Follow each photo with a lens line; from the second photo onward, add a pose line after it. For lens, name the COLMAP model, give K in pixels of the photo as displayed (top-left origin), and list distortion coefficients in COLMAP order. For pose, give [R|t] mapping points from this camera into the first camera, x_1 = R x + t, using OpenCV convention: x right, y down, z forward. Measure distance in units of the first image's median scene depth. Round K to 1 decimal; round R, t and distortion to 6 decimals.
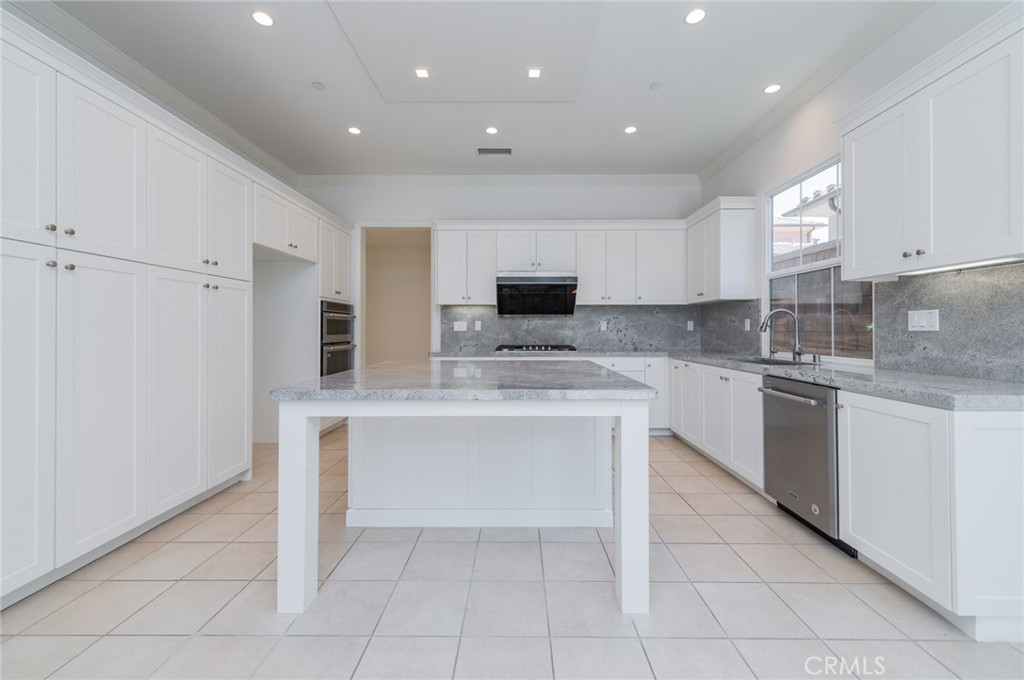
lens RADIAL K [[407.2, 0, 520.1], [0, 407.2, 325.0], [0, 0, 1]] dist [0.016361, -0.001782]
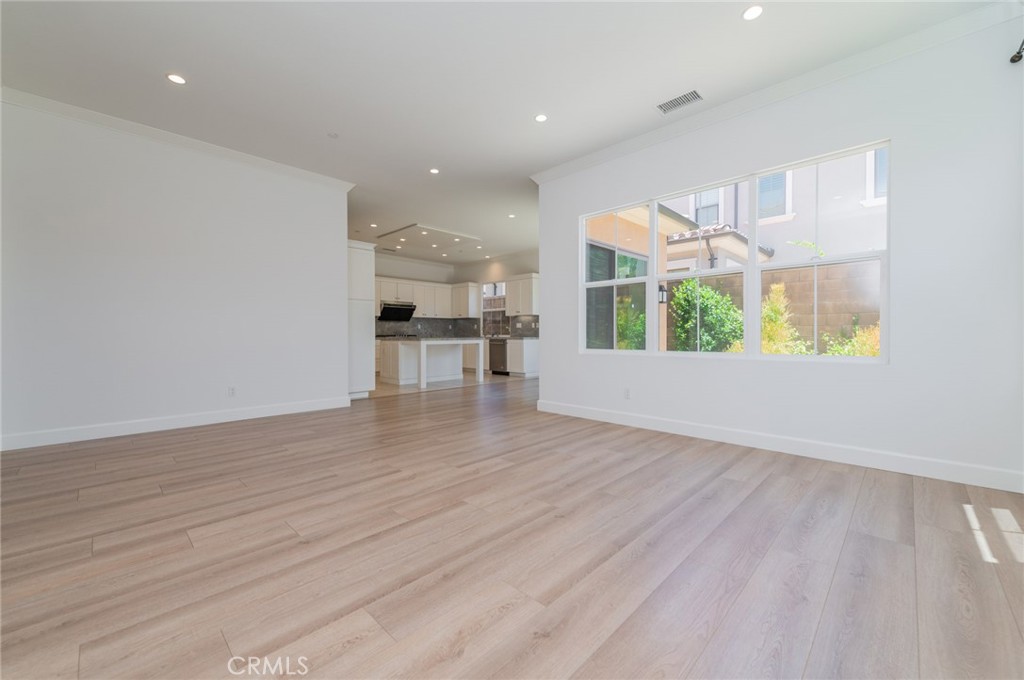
lens RADIAL K [[407.2, 0, 492.5], [0, 407.2, 334.3], [0, 0, 1]] dist [0.016361, -0.001782]
pose [[0.737430, -0.002408, 0.675420, -1.423950], [-0.007648, 0.999900, 0.011915, 0.022320], [-0.675381, -0.013952, 0.737337, -1.329329]]
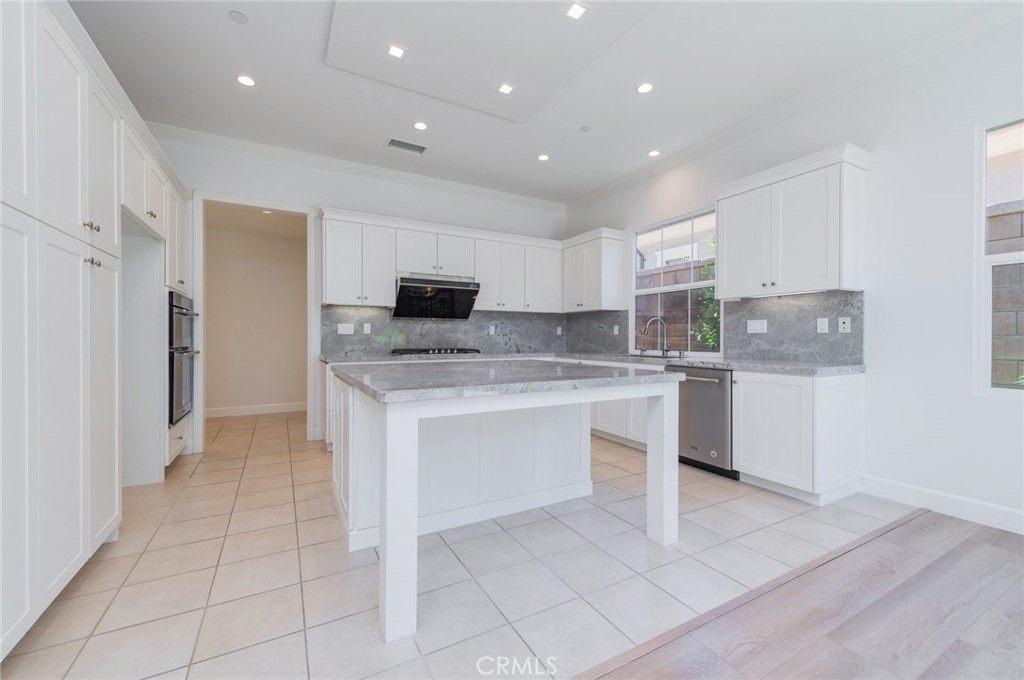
lens RADIAL K [[407.2, 0, 506.2], [0, 407.2, 337.3], [0, 0, 1]] dist [0.016361, -0.001782]
pose [[0.875113, 0.002850, 0.483911, -0.388116], [-0.008167, 0.999927, 0.008880, 0.015130], [-0.483851, -0.011724, 0.875072, 0.051280]]
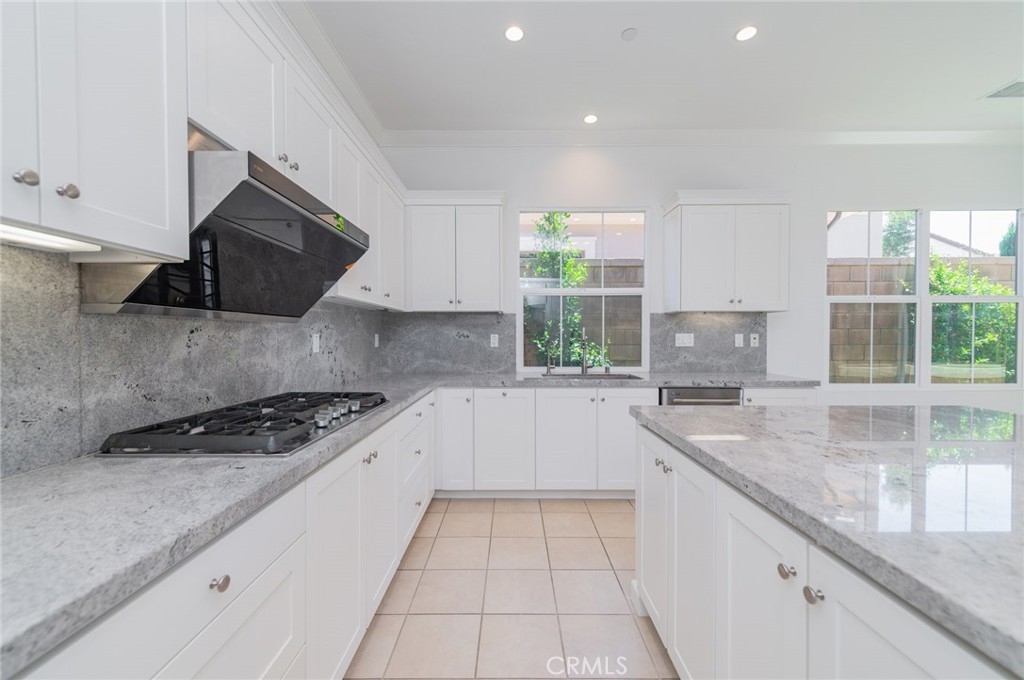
lens RADIAL K [[407.2, 0, 487.7], [0, 407.2, 336.9], [0, 0, 1]] dist [0.016361, -0.001782]
pose [[-0.001087, -0.002001, 0.999997, -0.384314], [-0.010540, 0.999942, 0.001990, -0.011028], [-0.999944, -0.010538, -0.001108, 1.084018]]
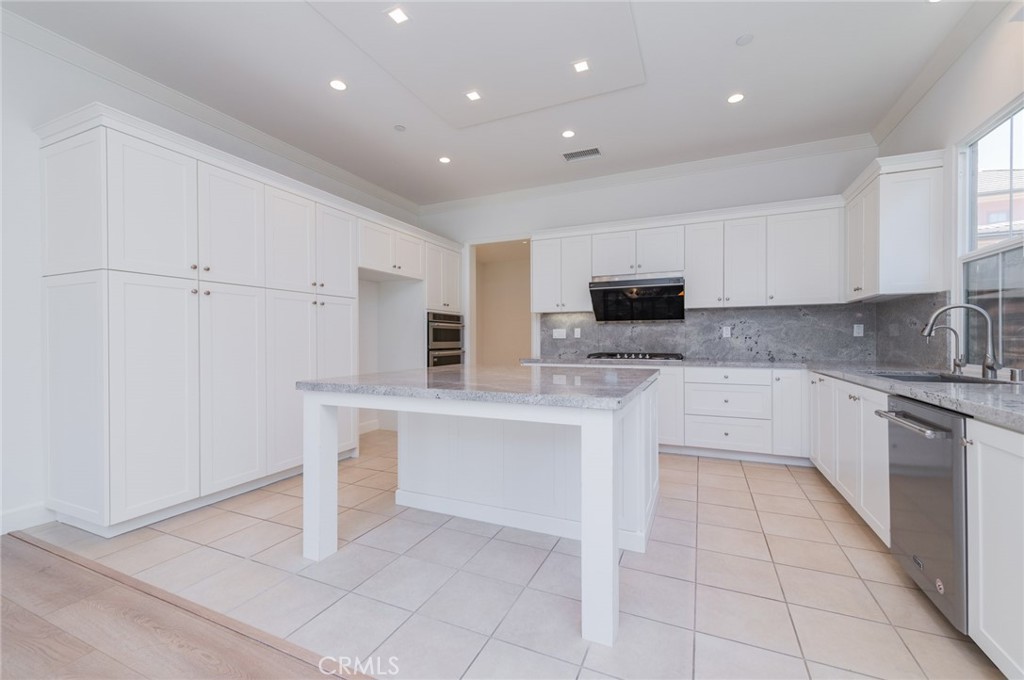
lens RADIAL K [[407.2, 0, 517.0], [0, 407.2, 337.3], [0, 0, 1]] dist [0.016361, -0.001782]
pose [[0.918276, -0.005674, -0.395899, 0.202846], [0.008574, 0.999948, 0.005555, 0.007698], [0.395847, -0.008495, 0.918277, 0.040632]]
